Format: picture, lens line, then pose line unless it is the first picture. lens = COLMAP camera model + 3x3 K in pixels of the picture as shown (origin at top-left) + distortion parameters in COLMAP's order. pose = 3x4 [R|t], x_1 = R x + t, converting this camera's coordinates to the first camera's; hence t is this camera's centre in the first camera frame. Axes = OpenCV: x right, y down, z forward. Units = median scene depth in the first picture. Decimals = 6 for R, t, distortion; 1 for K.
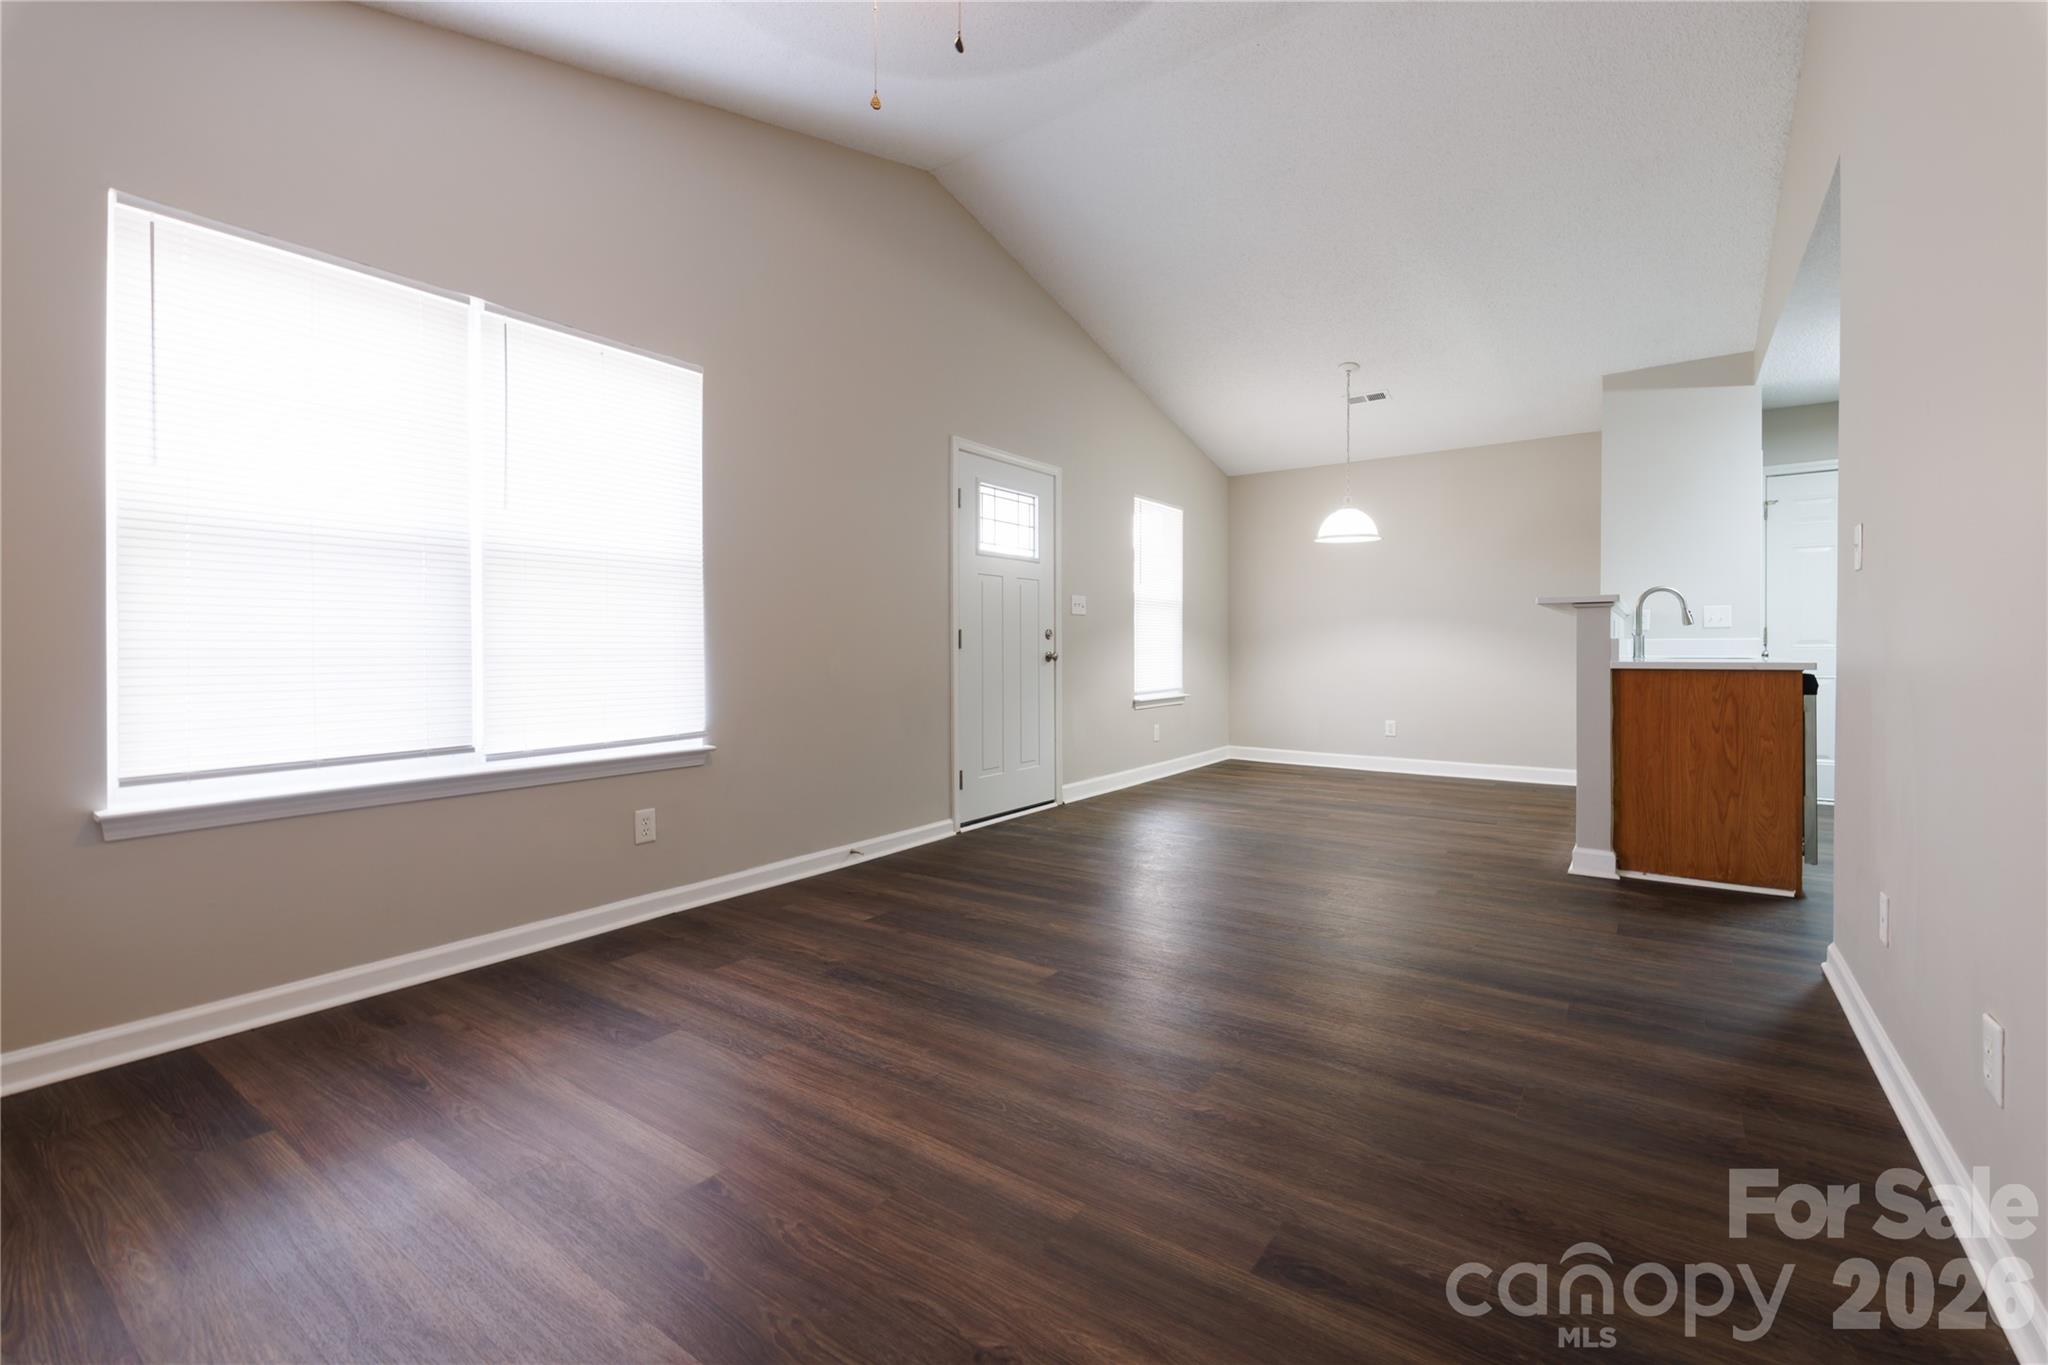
lens RADIAL K [[867.8, 0, 1033.0], [0, 867.8, 655.5], [0, 0, 1]] dist [0.002931, -0.003286]
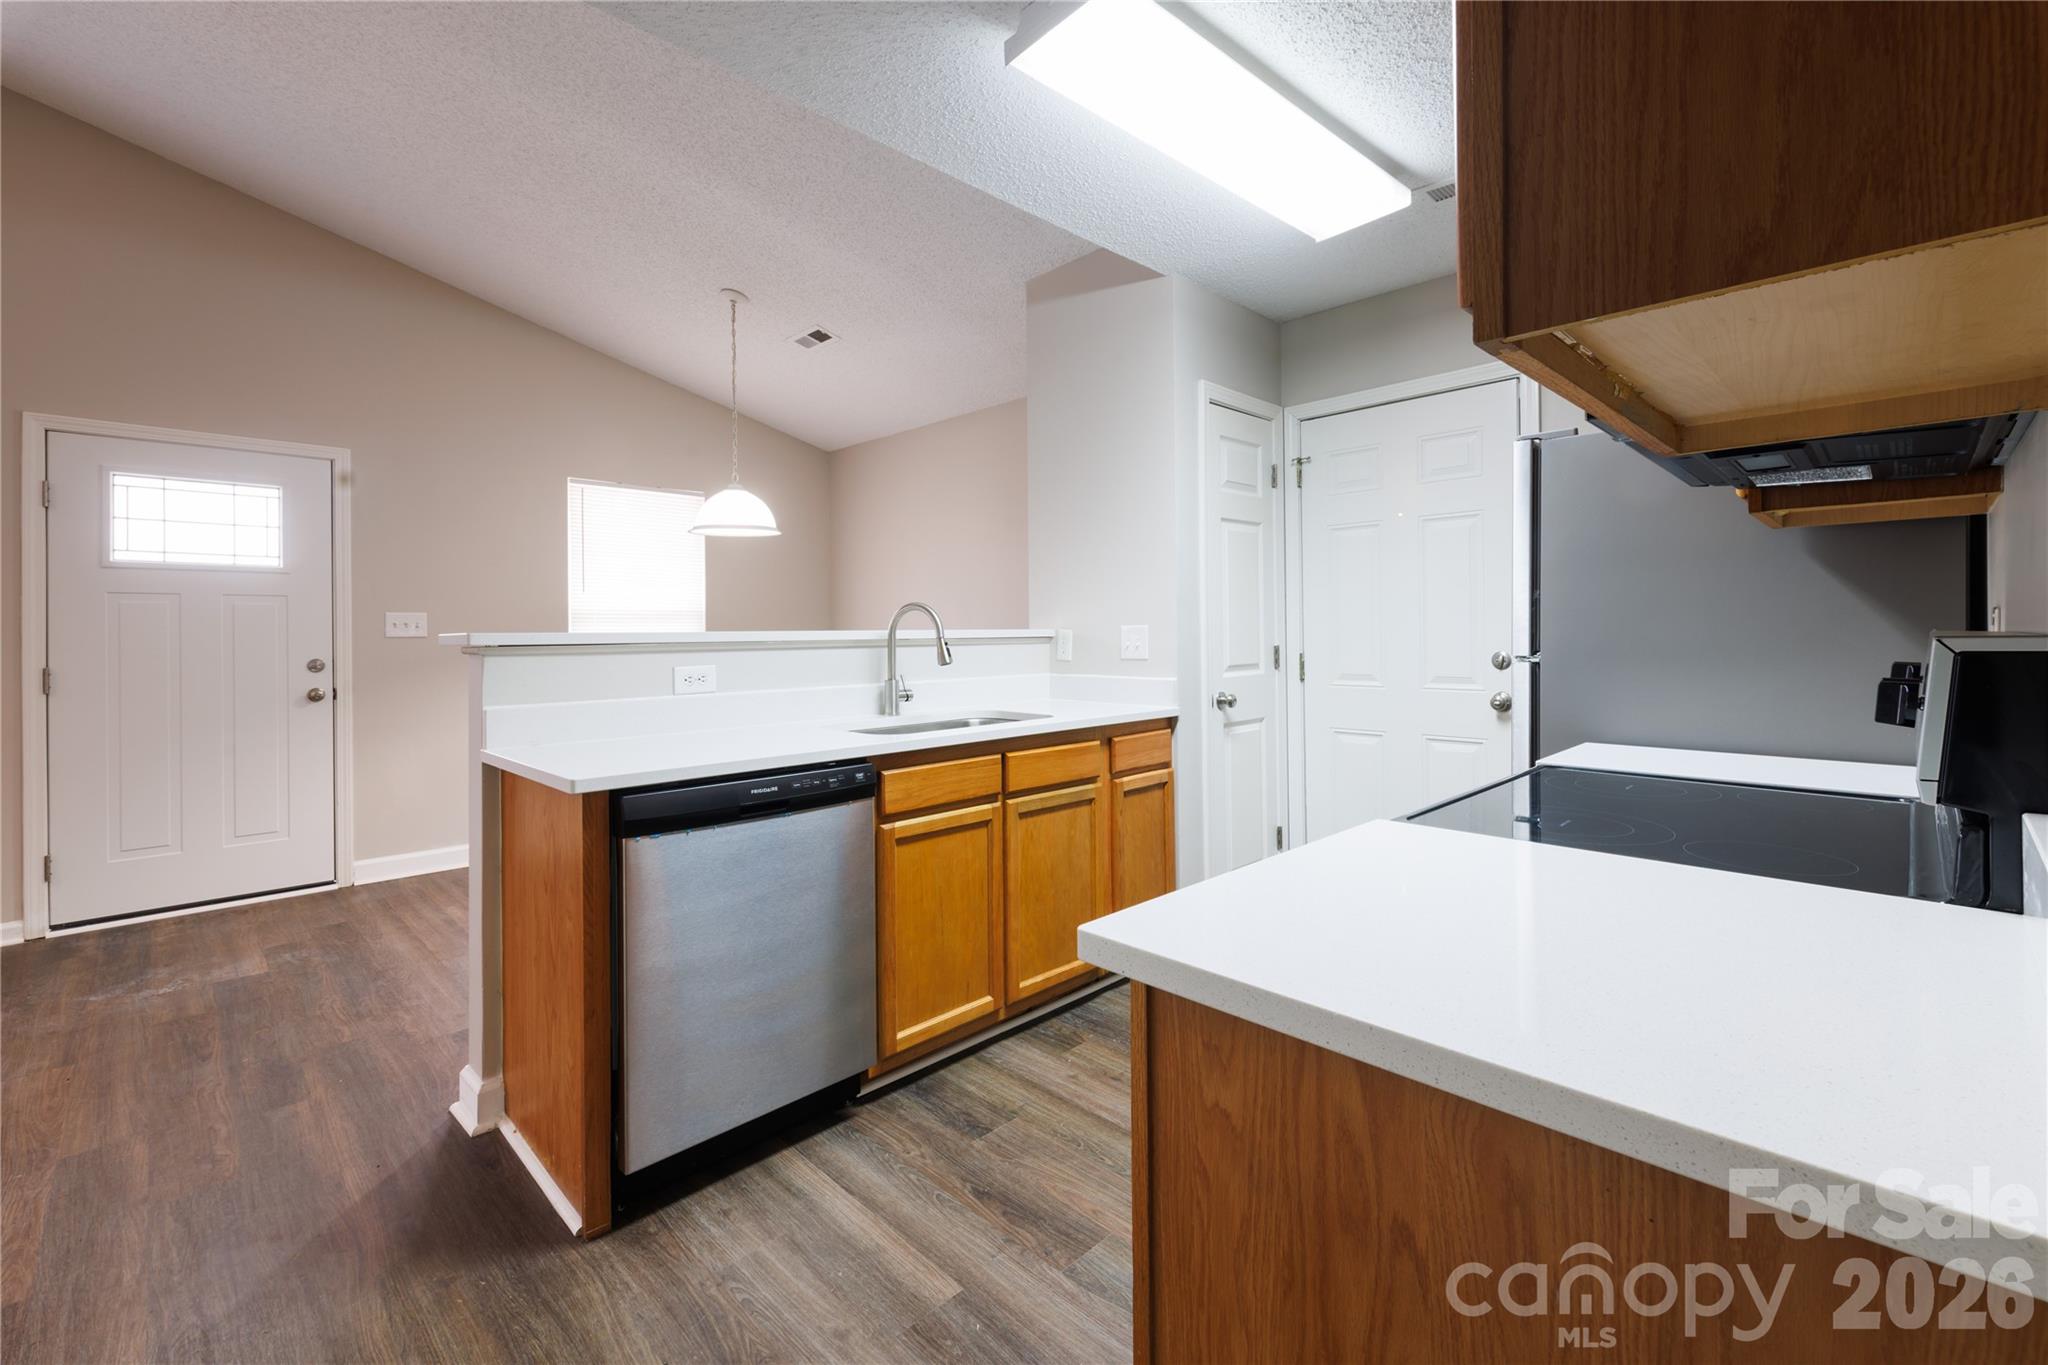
lens RADIAL K [[867.8, 0, 1028.7], [0, 867.8, 635.9], [0, 0, 1]] dist [0.002931, -0.003286]
pose [[0.986249, -0.002315, -0.165249, 0.823349], [0.001330, 0.999981, -0.006071, -0.048663], [0.165260, 0.005768, 0.986233, 0.372789]]
